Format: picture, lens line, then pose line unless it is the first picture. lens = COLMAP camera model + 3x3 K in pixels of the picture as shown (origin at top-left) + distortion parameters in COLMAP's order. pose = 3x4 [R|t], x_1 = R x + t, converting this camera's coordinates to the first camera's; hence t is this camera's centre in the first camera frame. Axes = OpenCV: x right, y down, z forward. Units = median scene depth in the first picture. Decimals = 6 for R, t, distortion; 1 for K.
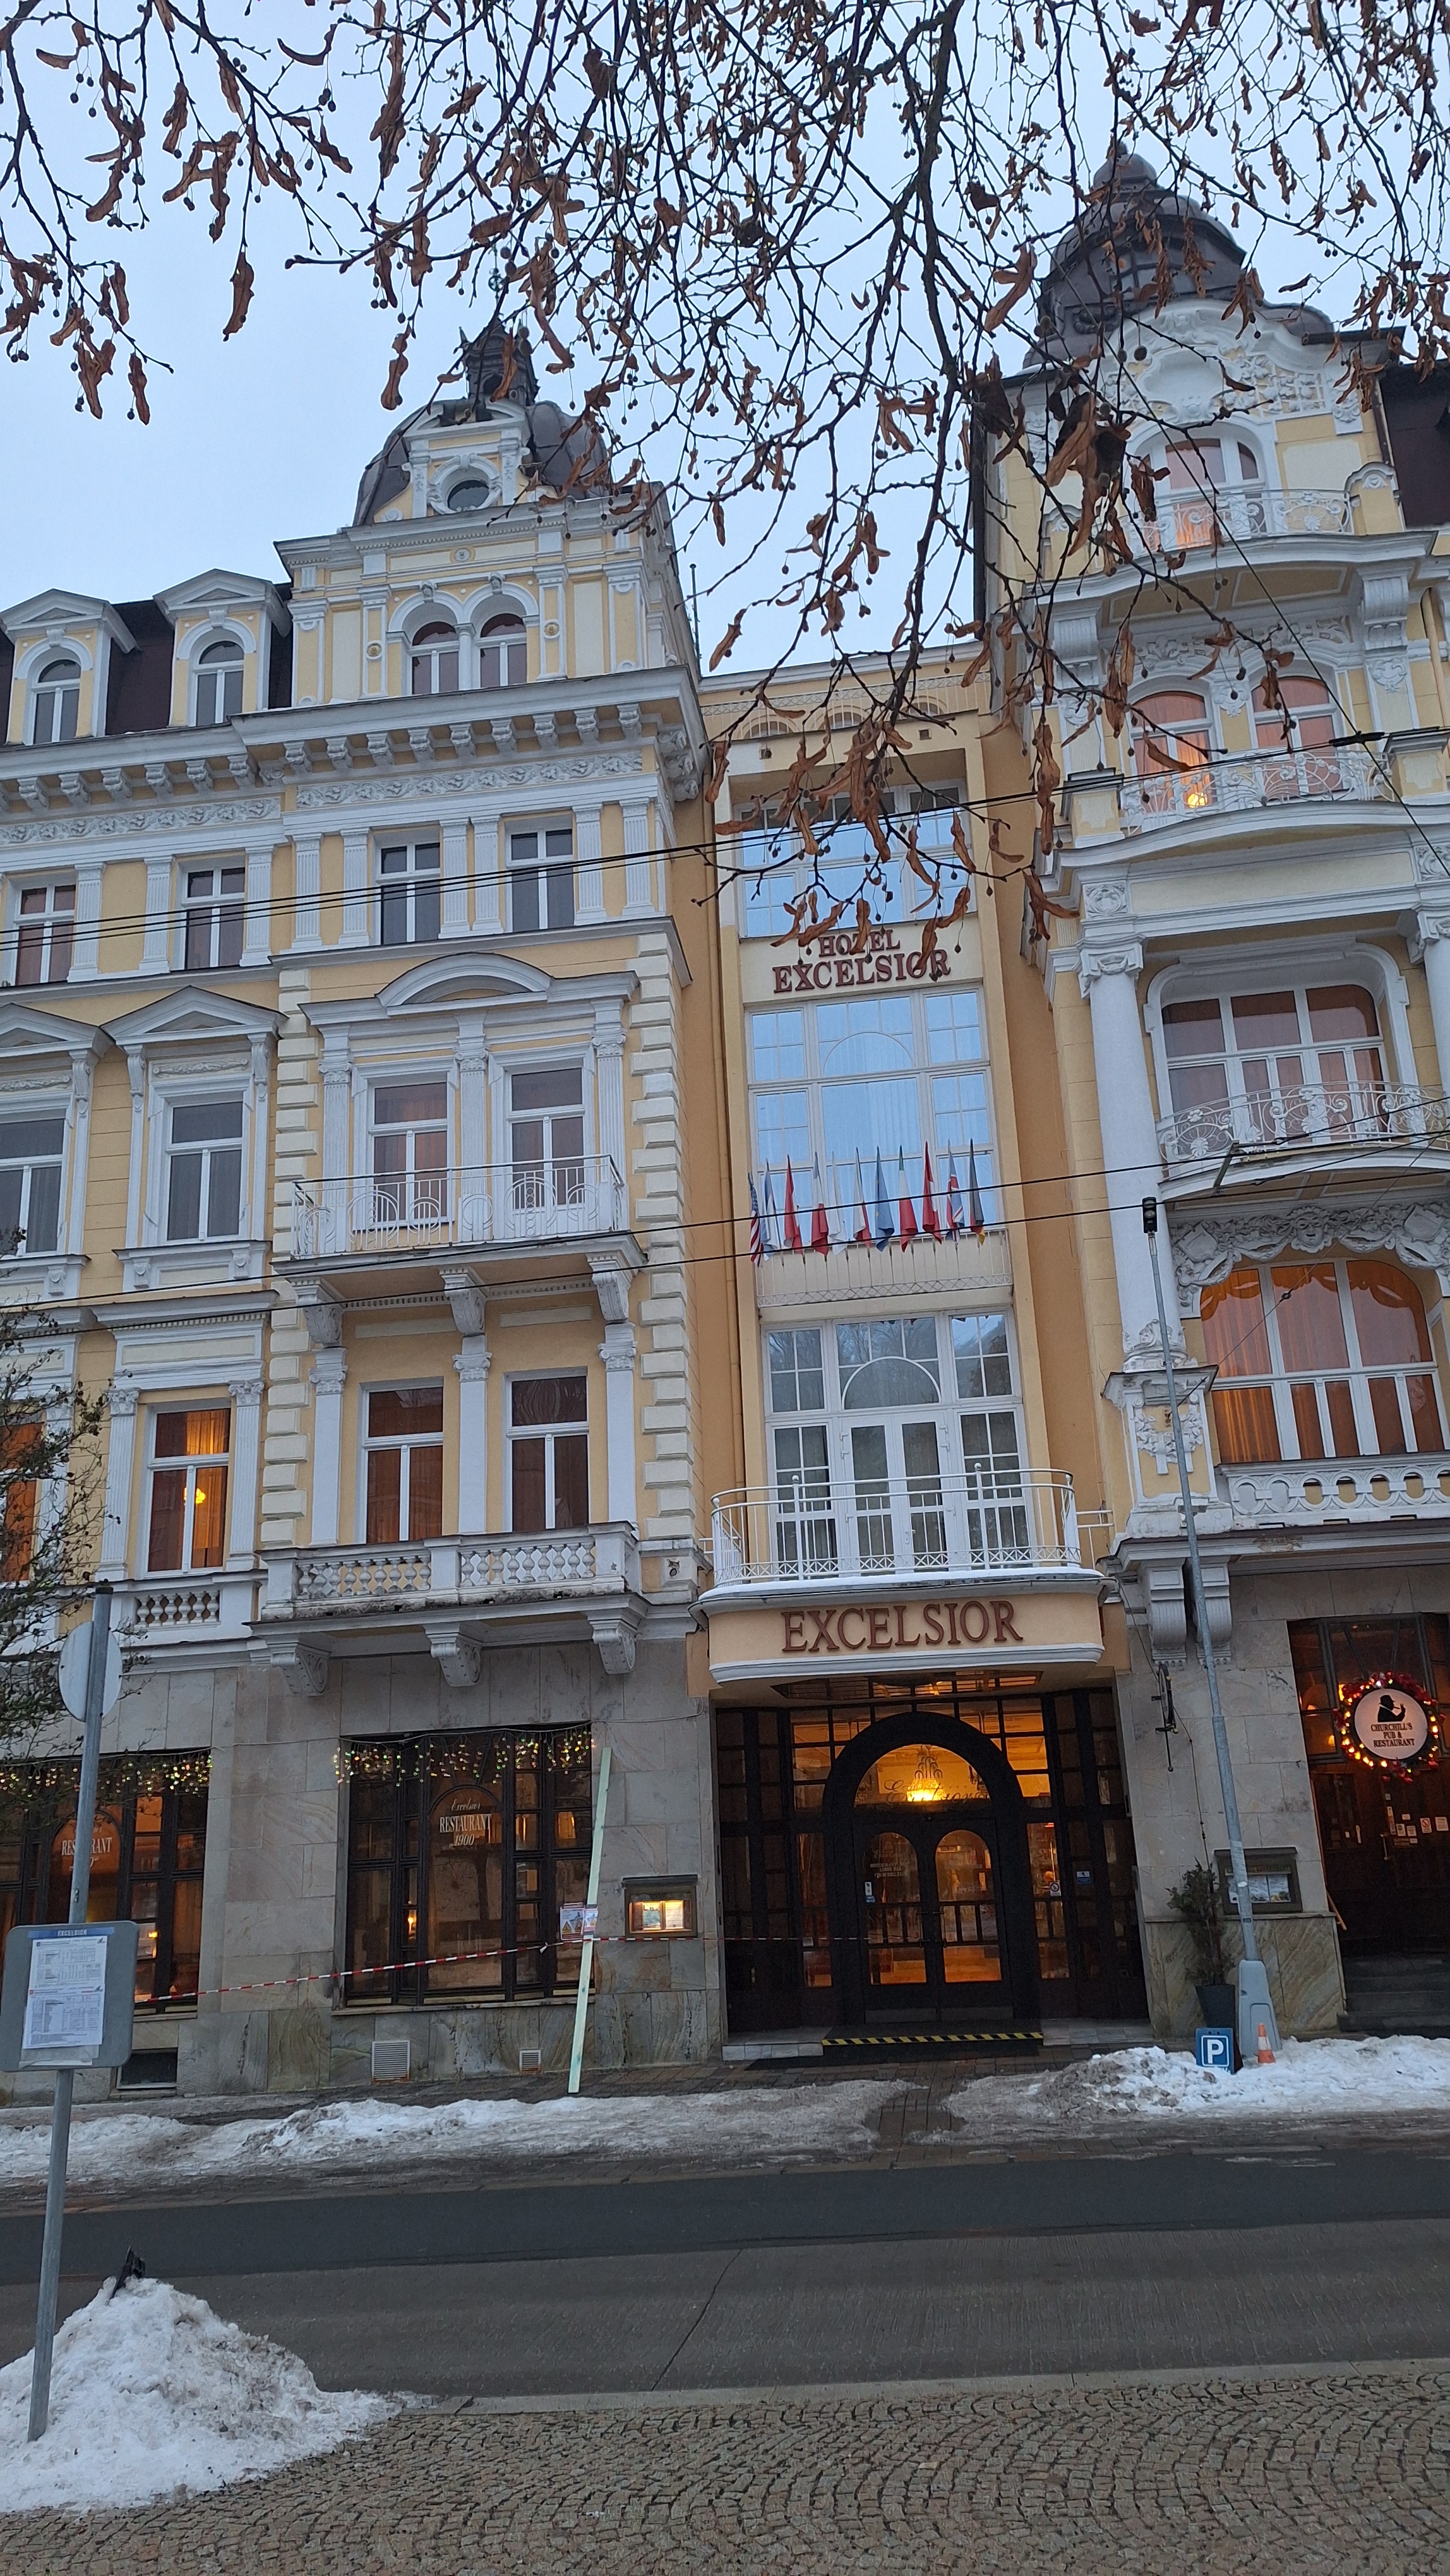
lens RADIAL K [[1751.3, 0, 725.5], [0, 1751.3, 1313.6], [0, 0, 1]] dist [0.060610, -0.009797]
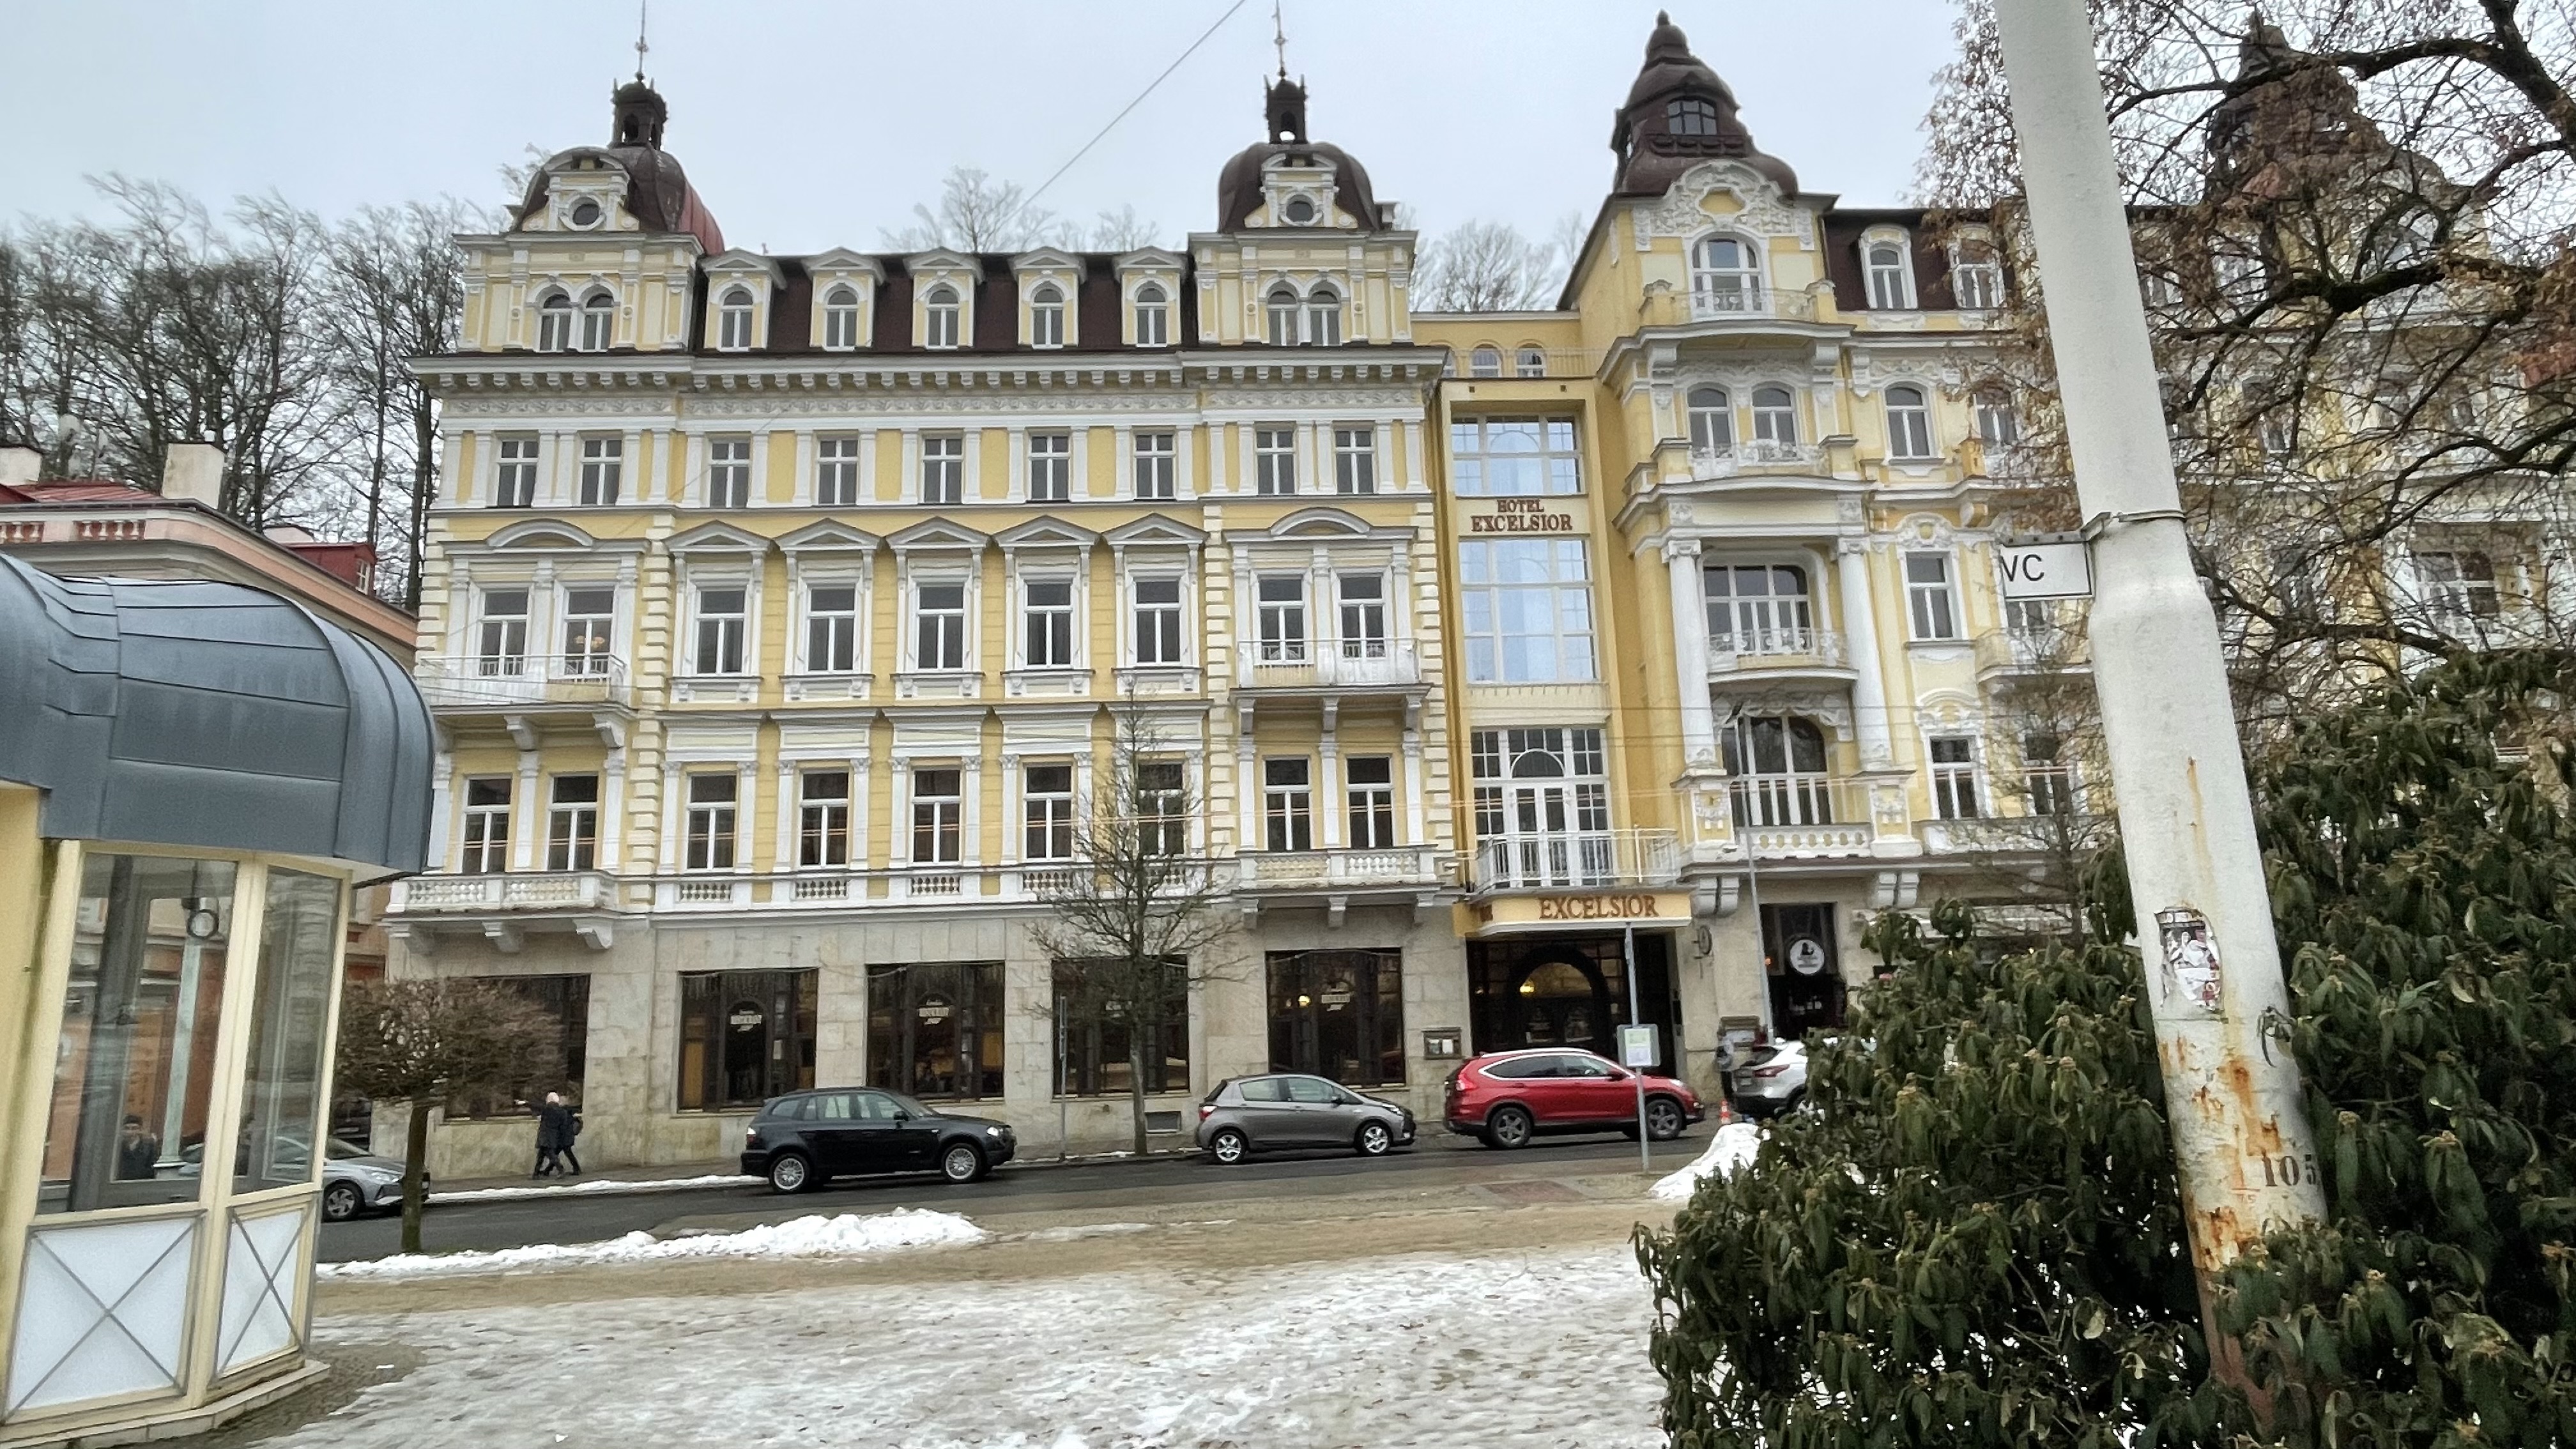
lens RADIAL K [[1442.6, 0, 1282.3], [0, 1442.6, 703.9], [0, 0, 1]] dist [-0.008357, 0.000862]
pose [[0.985601, 0.049858, 0.161569, -0.424083], [-0.061888, 0.995604, 0.070298, -0.115049], [-0.157354, -0.079285, 0.984354, -0.428619]]
